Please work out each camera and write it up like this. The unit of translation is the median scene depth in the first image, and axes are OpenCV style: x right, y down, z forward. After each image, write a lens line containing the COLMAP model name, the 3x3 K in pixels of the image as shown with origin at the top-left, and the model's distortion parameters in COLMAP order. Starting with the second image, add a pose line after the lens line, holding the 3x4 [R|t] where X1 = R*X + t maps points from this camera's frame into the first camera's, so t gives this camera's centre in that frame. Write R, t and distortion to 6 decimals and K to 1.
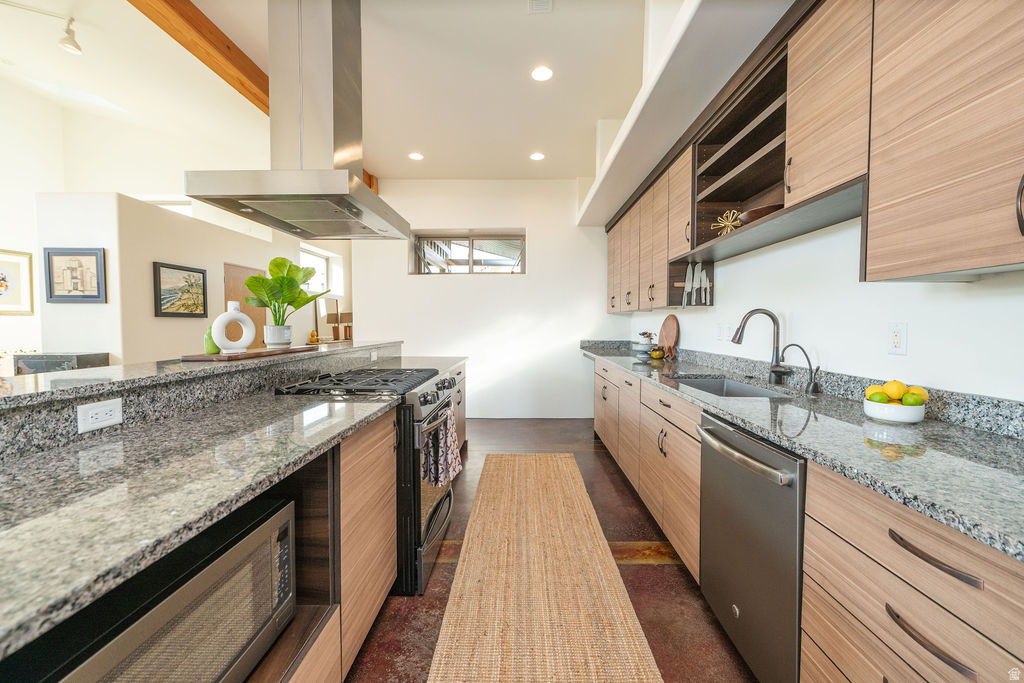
lens RADIAL K [[406.0, 0, 513.3], [0, 406.0, 338.7], [0, 0, 1]] dist [0.002438, 0.000253]
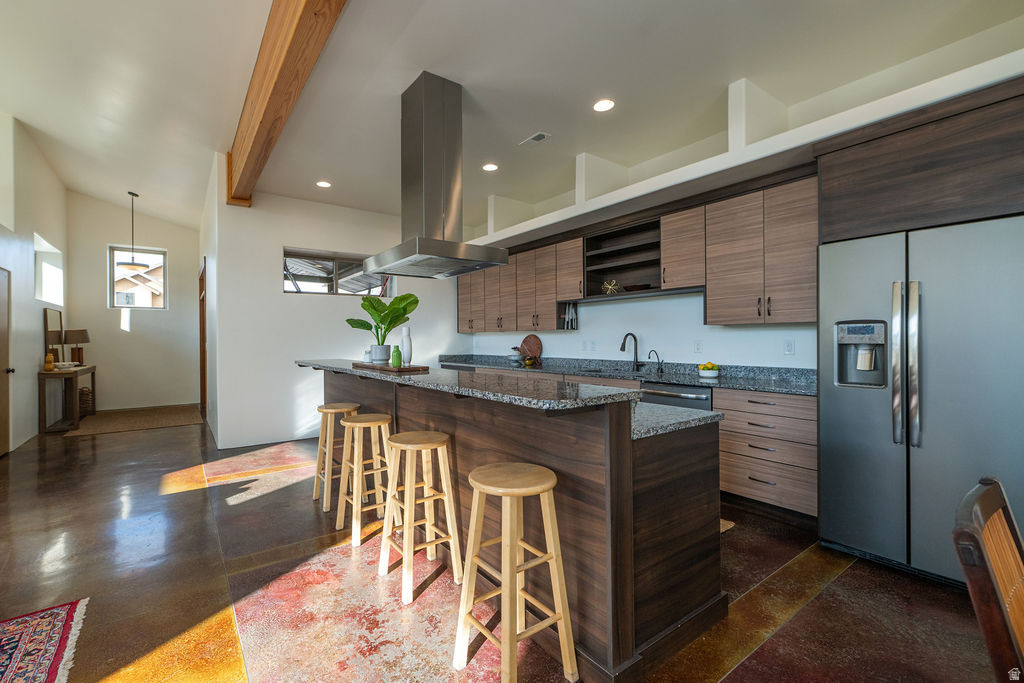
lens RADIAL K [[436.8, 0, 474.8], [0, 436.8, 339.3], [0, 0, 1]] dist [0.002102, 0.000171]
pose [[0.813324, -0.007920, 0.581757, -1.189972], [0.030552, 0.999109, -0.029111, -0.004772], [-0.581008, 0.041450, 0.812842, -0.263305]]
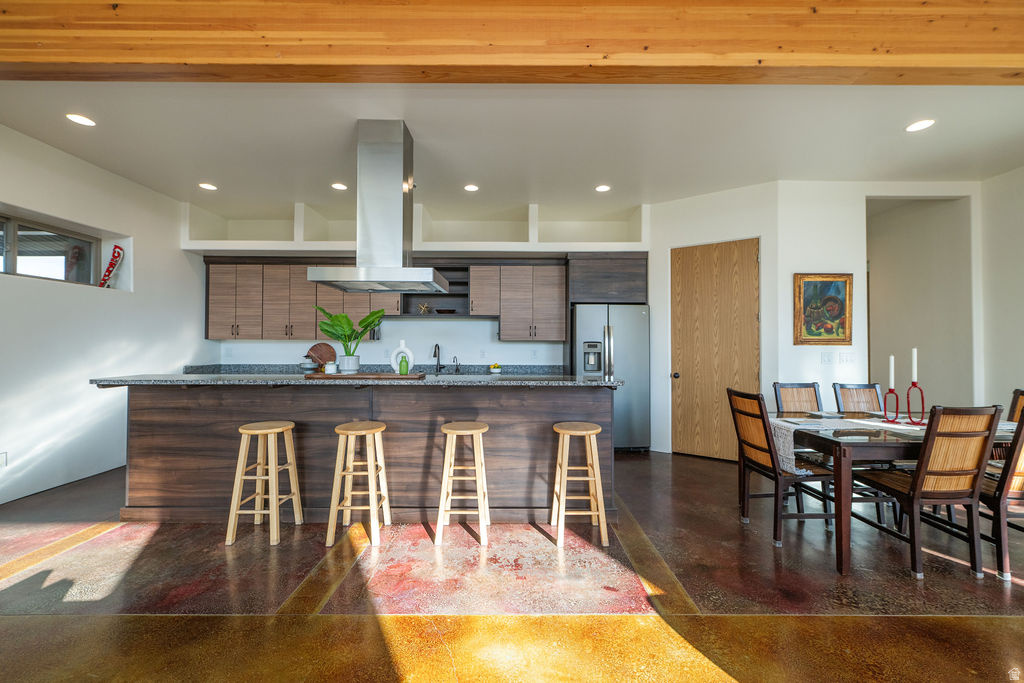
lens RADIAL K [[406.0, 0, 513.3], [0, 406.0, 338.7], [0, 0, 1]] dist [0.002438, 0.000253]
pose [[-0.020681, 0.011960, 0.999715, -1.983721], [0.032692, 0.999402, -0.011280, -0.060101], [-0.999251, 0.032450, -0.021060, 0.547844]]
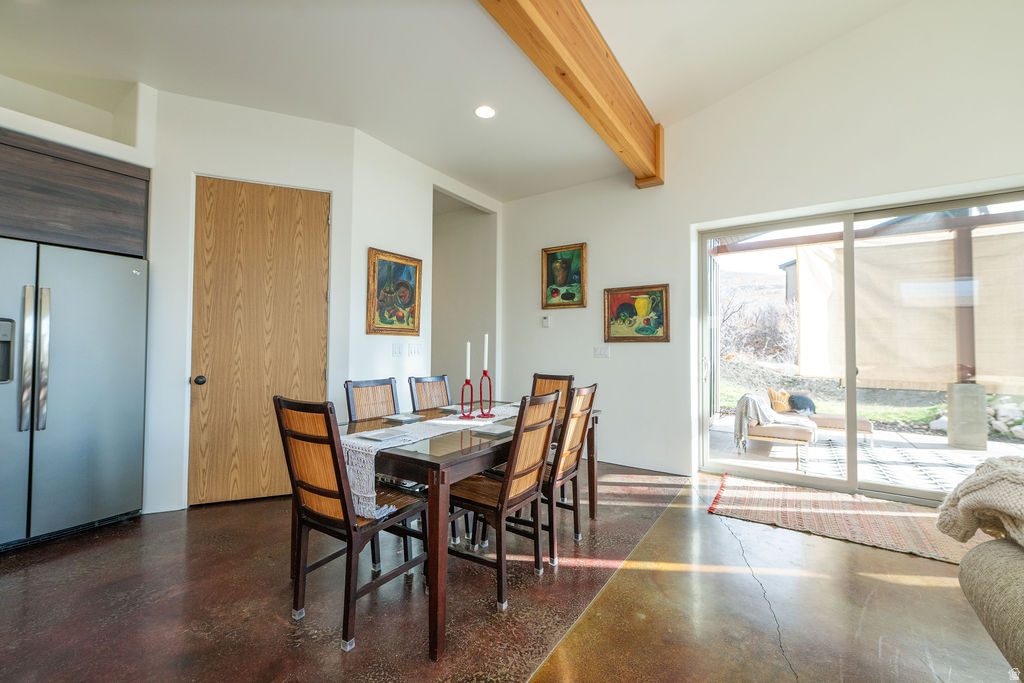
lens RADIAL K [[412.9, 0, 516.9], [0, 412.9, 338.3], [0, 0, 1]] dist [-0.000125, 0.000100]
pose [[-0.841202, 0.003452, 0.540710, -1.446259], [0.008469, 0.999941, 0.006793, 0.002496], [-0.540655, 0.010293, -0.841182, 0.215417]]
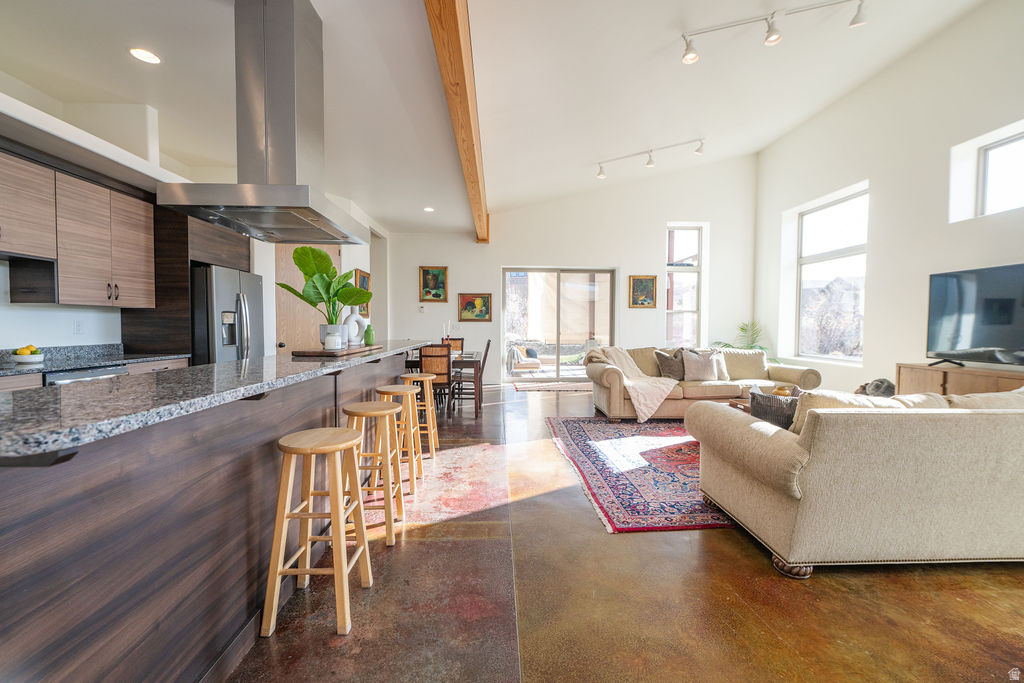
lens RADIAL K [[413.2, 0, 515.8], [0, 413.2, 336.6], [0, 0, 1]] dist [0.001843, -0.000017]
pose [[-0.997893, -0.007333, -0.064461, -1.000908], [-0.011565, 0.997784, 0.065518, -0.078659], [0.063838, 0.066125, -0.995767, 2.126835]]
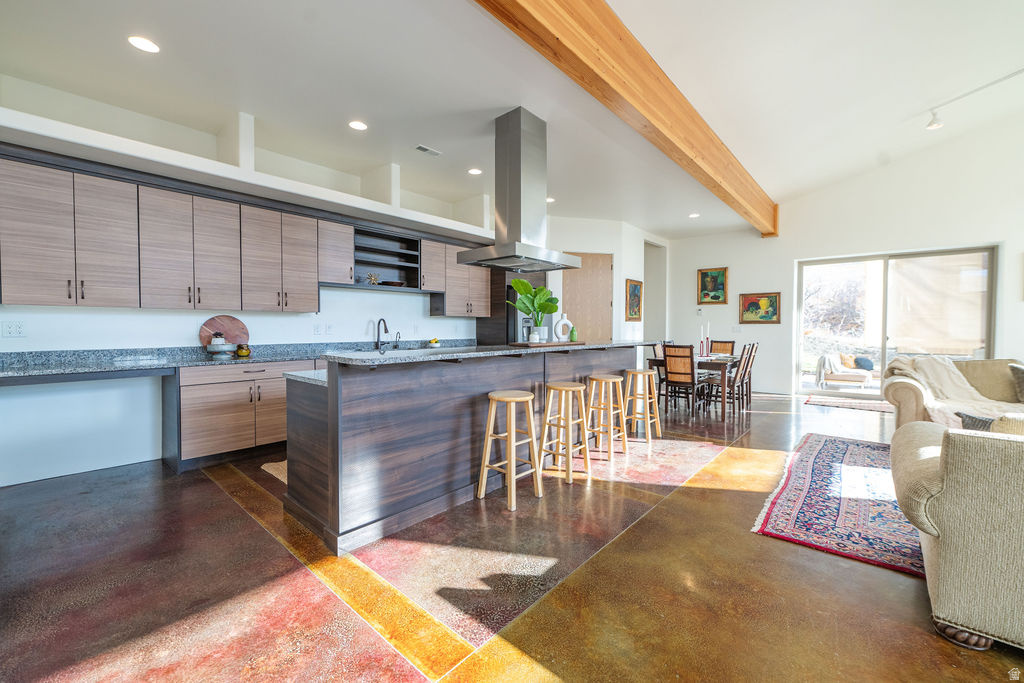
lens RADIAL K [[413.2, 0, 515.8], [0, 413.2, 336.6], [0, 0, 1]] dist [0.001843, -0.000017]
pose [[-0.764890, -0.022231, 0.643777, -1.552728], [0.018160, 0.998263, 0.056049, -0.087406], [-0.643905, 0.054563, -0.763158, 2.317661]]
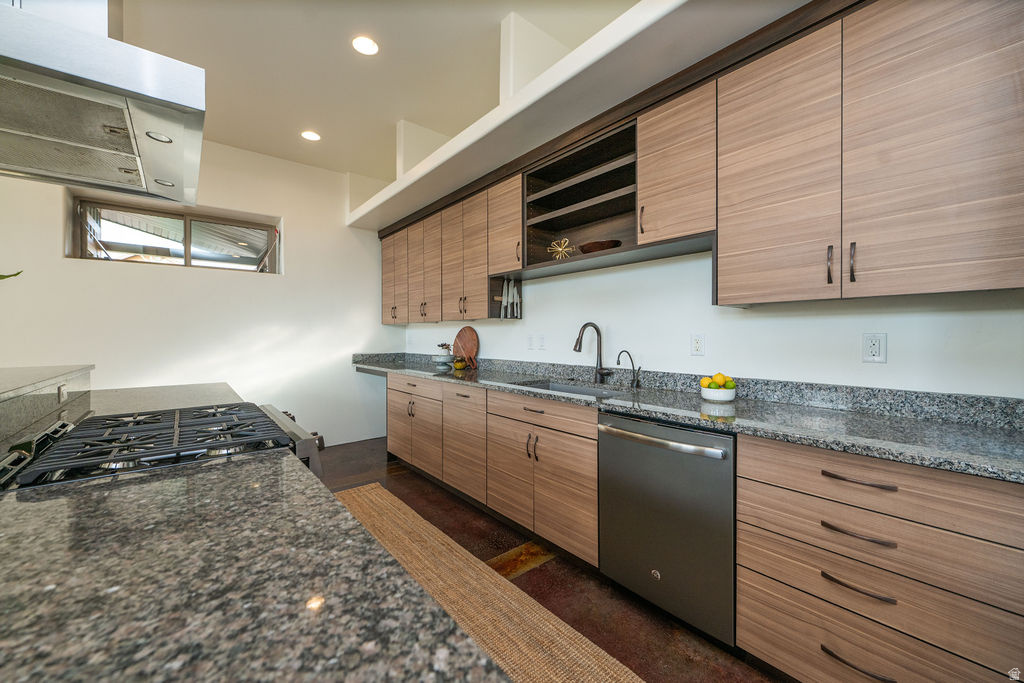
lens RADIAL K [[406.0, 0, 513.3], [0, 406.0, 338.7], [0, 0, 1]] dist [0.002438, 0.000253]
pose [[0.759678, -0.010547, 0.650214, -0.351352], [0.028583, 0.999444, -0.017183, -0.010578], [-0.649671, 0.031639, 0.759557, 0.221549]]
